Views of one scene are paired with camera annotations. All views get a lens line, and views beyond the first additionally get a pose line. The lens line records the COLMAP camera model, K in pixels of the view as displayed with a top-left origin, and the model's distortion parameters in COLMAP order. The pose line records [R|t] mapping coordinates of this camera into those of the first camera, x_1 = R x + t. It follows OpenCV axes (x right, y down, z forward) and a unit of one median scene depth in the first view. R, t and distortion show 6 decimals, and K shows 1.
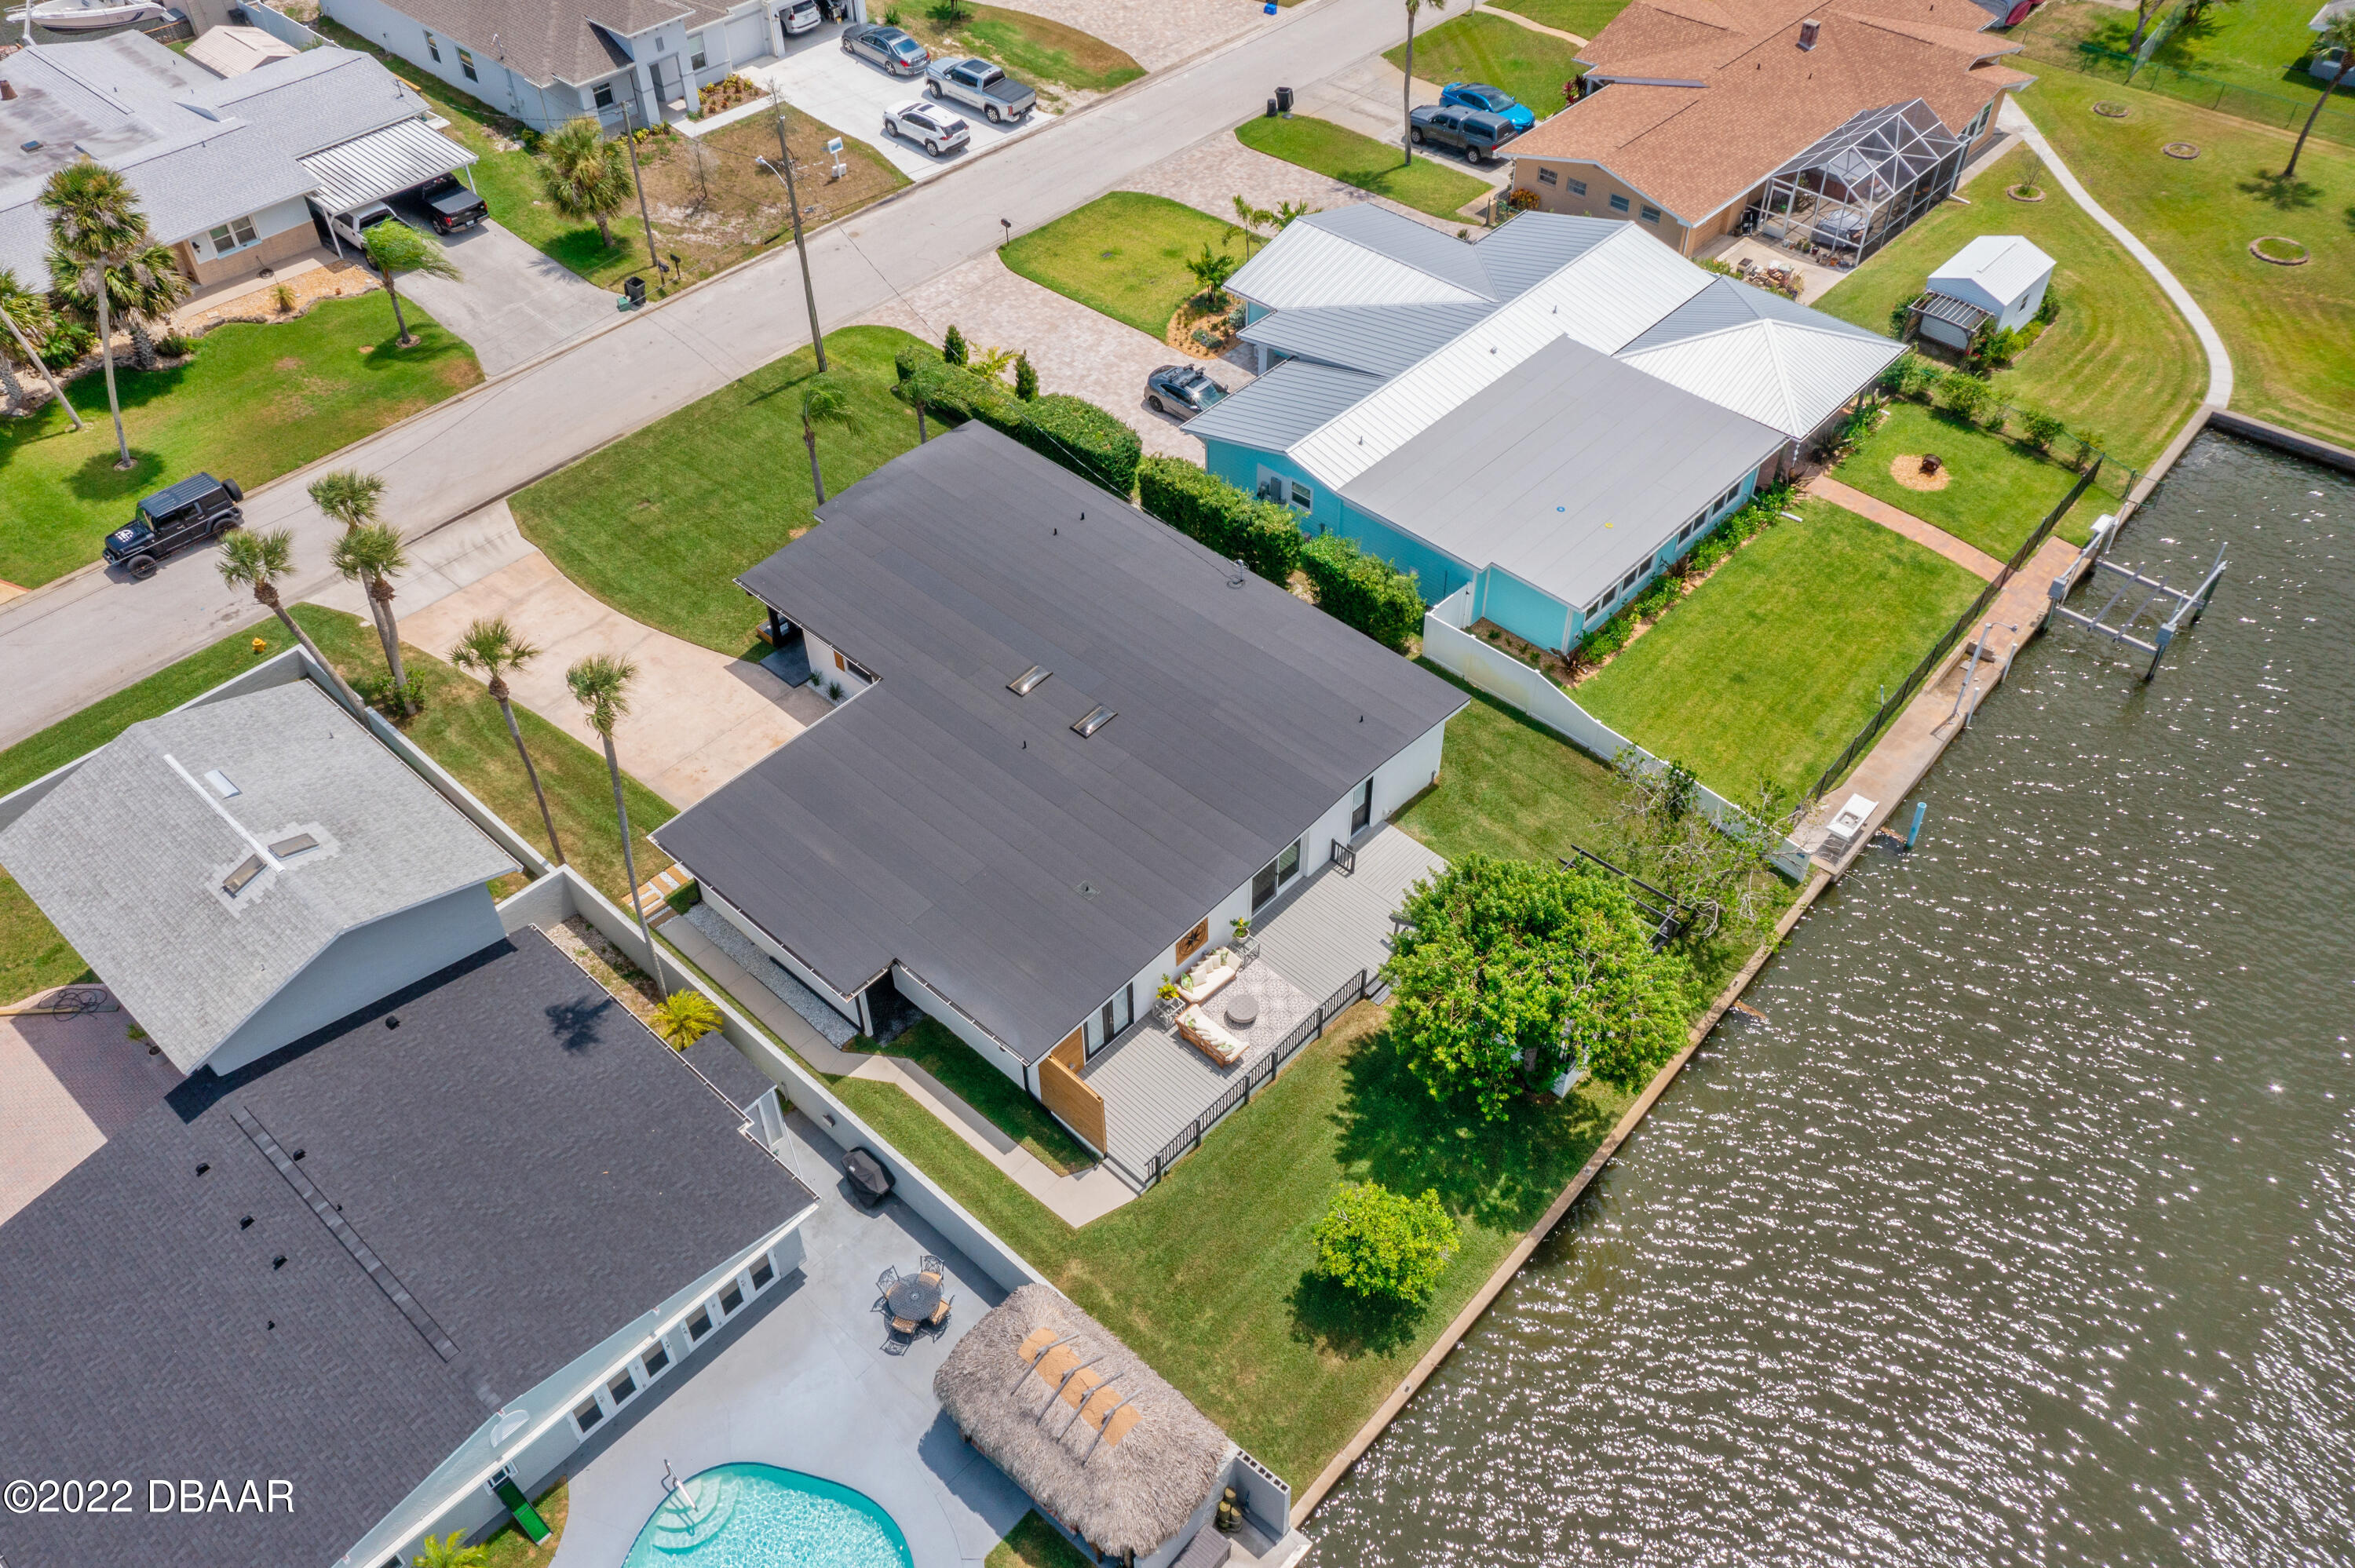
lens RADIAL K [[1889.4, 0, 1160.8], [0, 1889.4, 779.6], [0, 0, 1]] dist [0.020382, -0.018118]
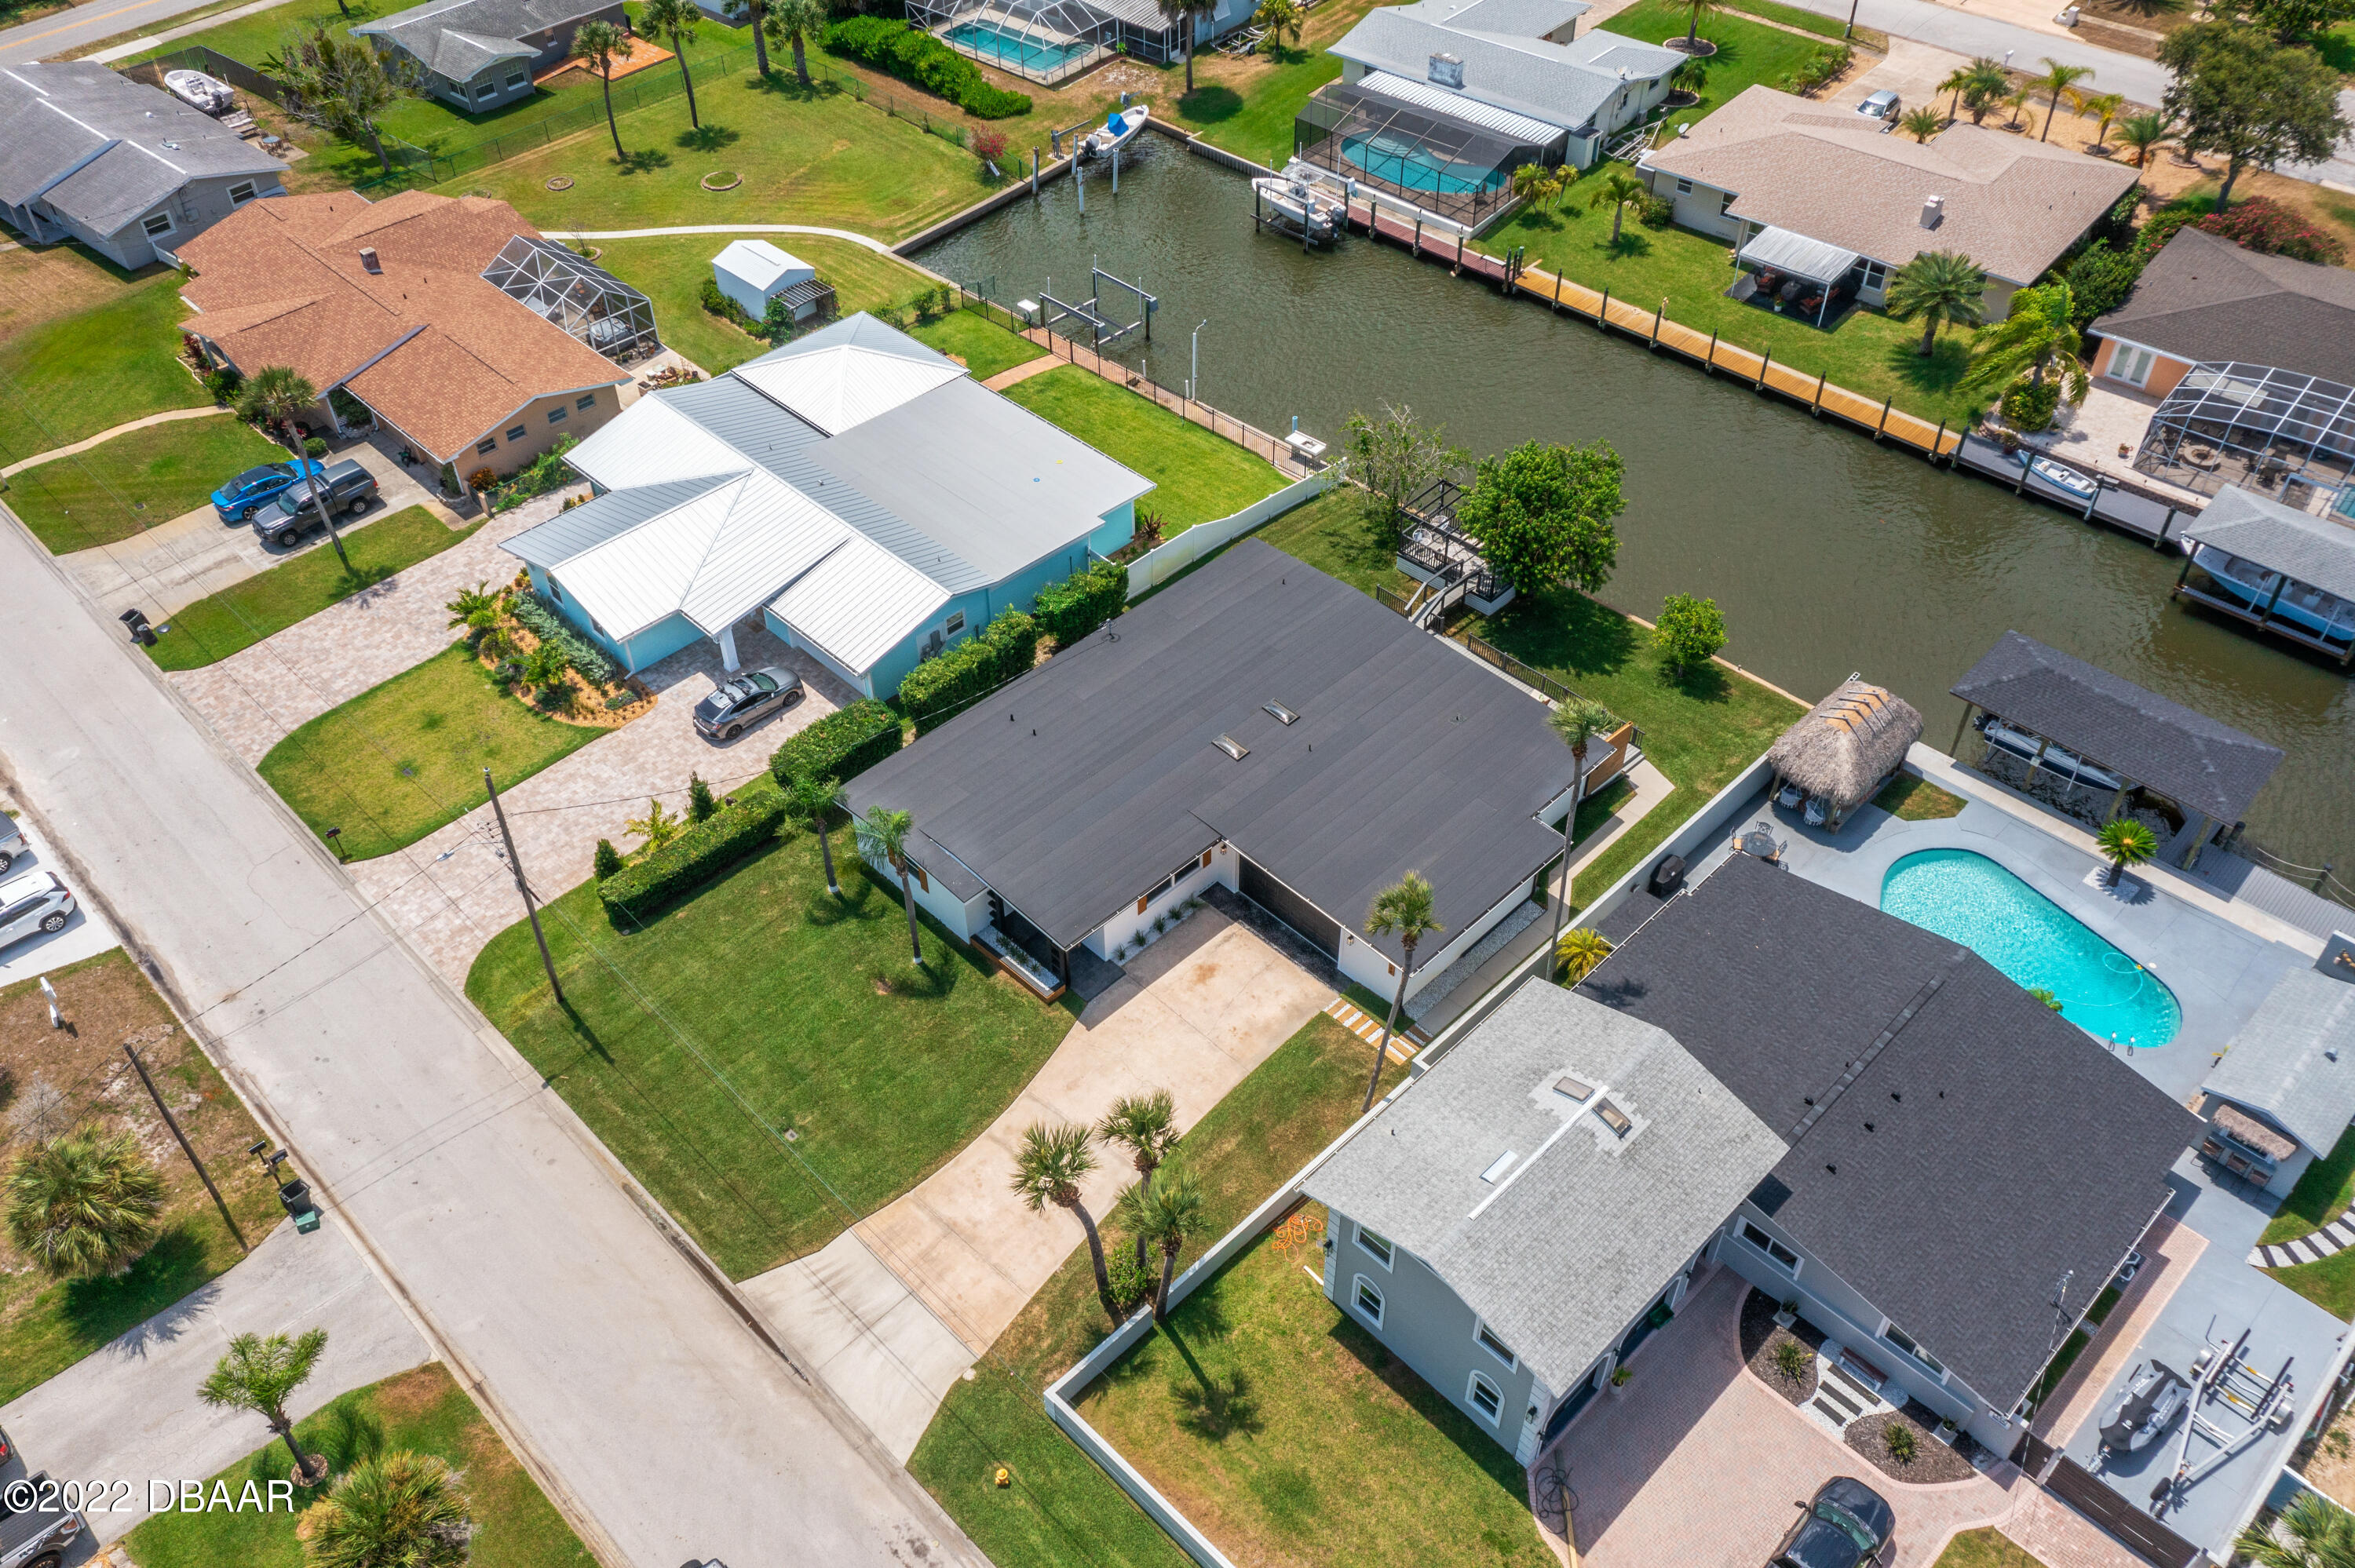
lens RADIAL K [[1889.4, 0, 1184.5], [0, 1889.4, 784.7], [0, 0, 1]] dist [0.020382, -0.018118]
pose [[0.030527, -0.675976, 0.736291, -0.796082], [0.700268, 0.540097, 0.466819, -0.509555], [-0.713227, 0.501350, 0.489852, 0.357232]]
